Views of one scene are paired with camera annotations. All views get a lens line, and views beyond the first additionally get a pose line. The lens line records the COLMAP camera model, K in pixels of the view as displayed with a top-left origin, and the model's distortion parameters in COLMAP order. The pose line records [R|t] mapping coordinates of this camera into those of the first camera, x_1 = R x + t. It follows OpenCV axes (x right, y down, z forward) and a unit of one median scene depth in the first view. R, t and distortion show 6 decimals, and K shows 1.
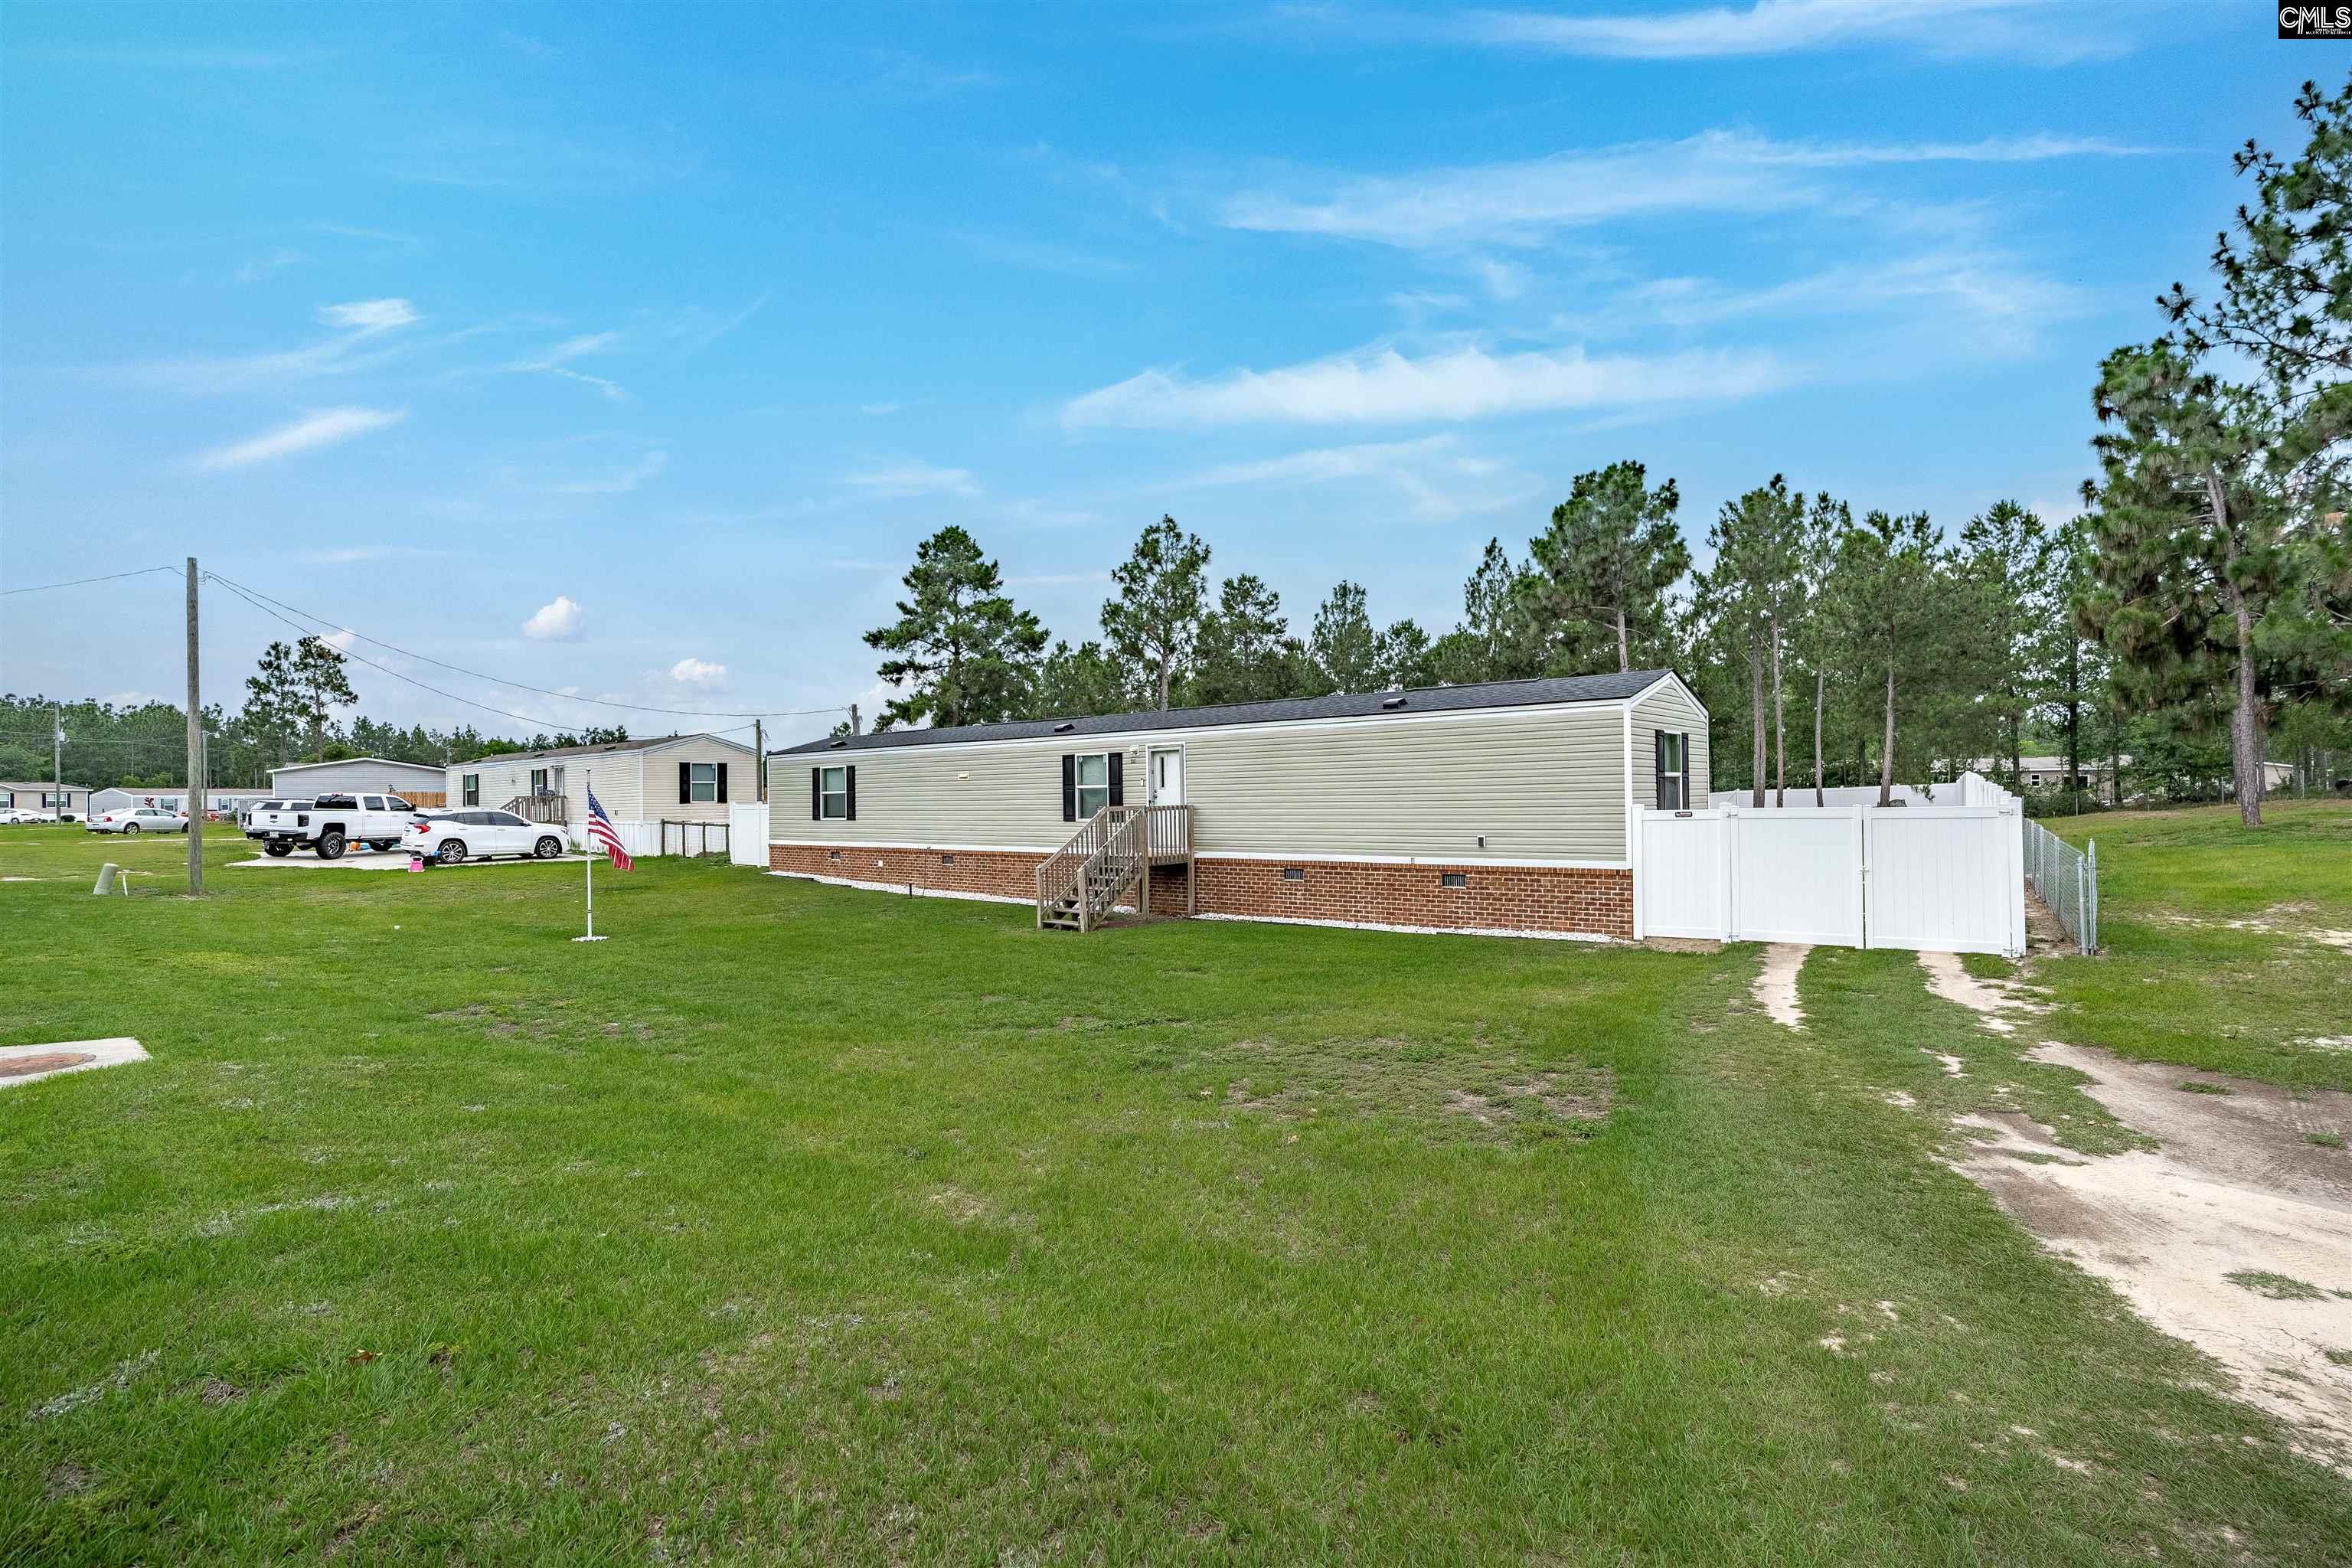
lens RADIAL K [[1109.1, 0, 1192.2], [0, 1109.1, 787.8], [0, 0, 1]] dist [-0.016520, 0.000679]
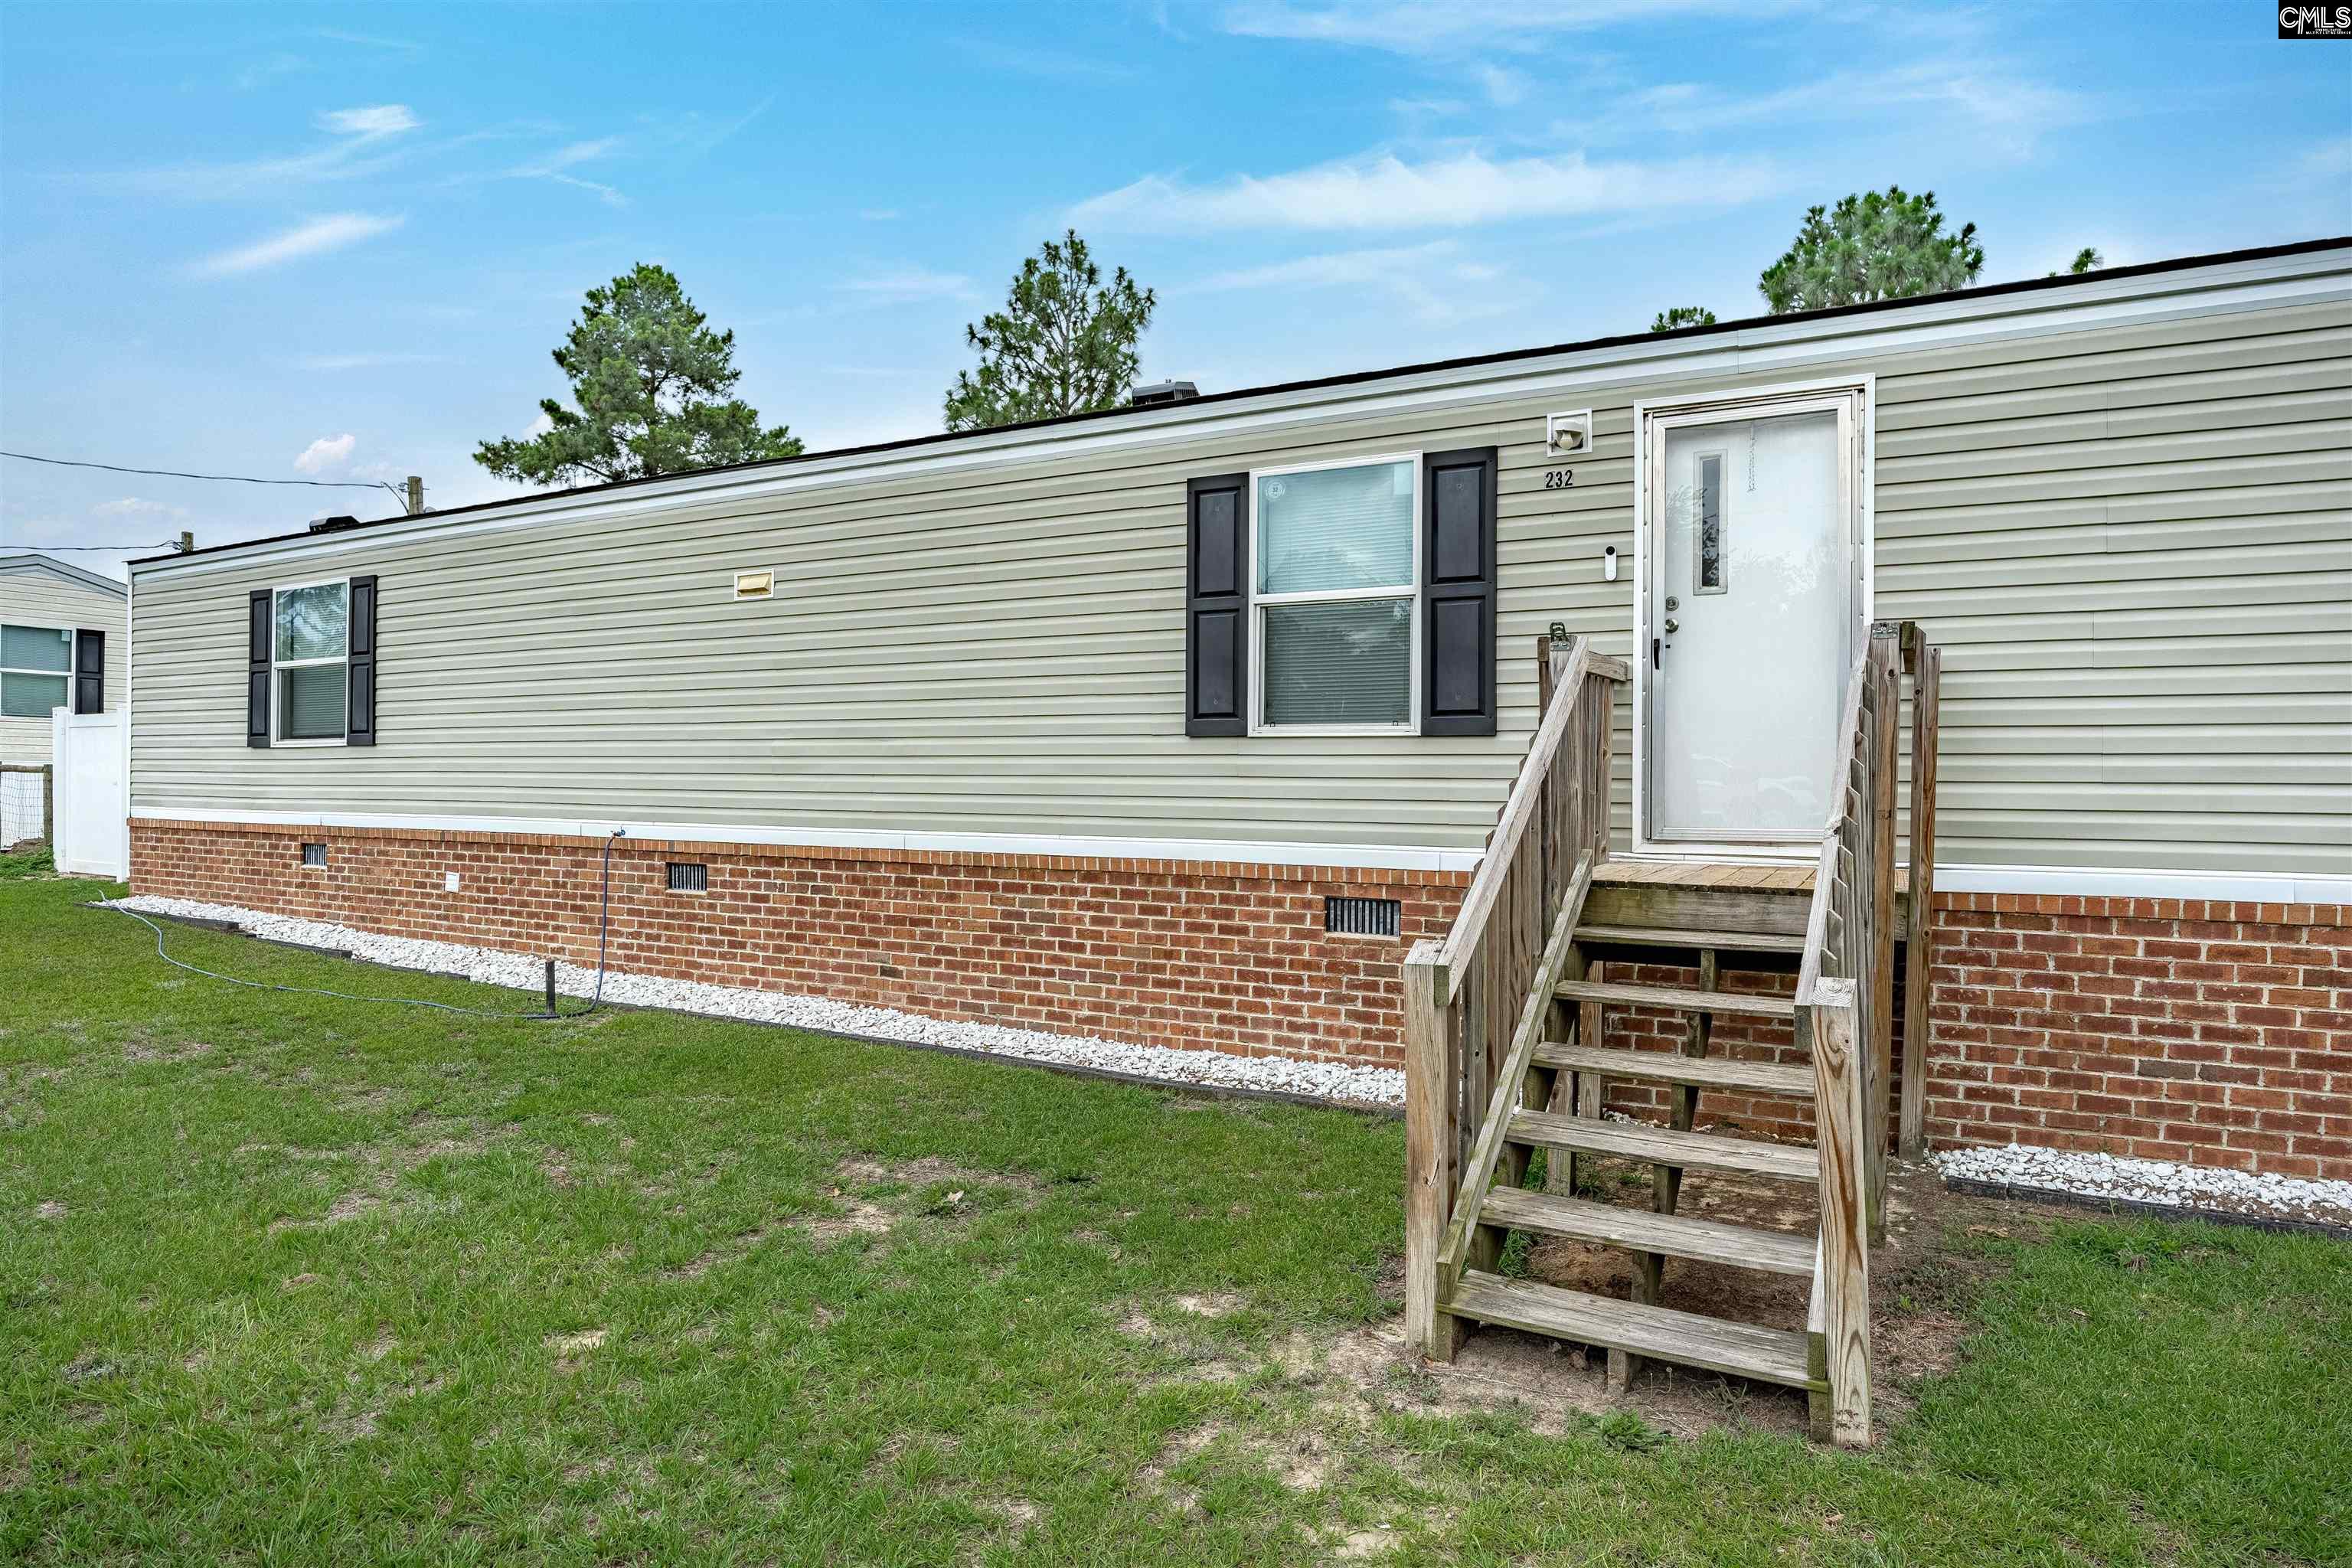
lens RADIAL K [[1428.6, 0, 1176.0], [0, 1428.6, 784.0], [0, 0, 1]] dist [-0.016125, -0.000086]
pose [[0.986838, 0.024707, 0.159815, -0.131385], [-0.025532, 0.999669, 0.003112, 0.031006], [-0.159685, -0.007152, 0.987142, 0.518987]]
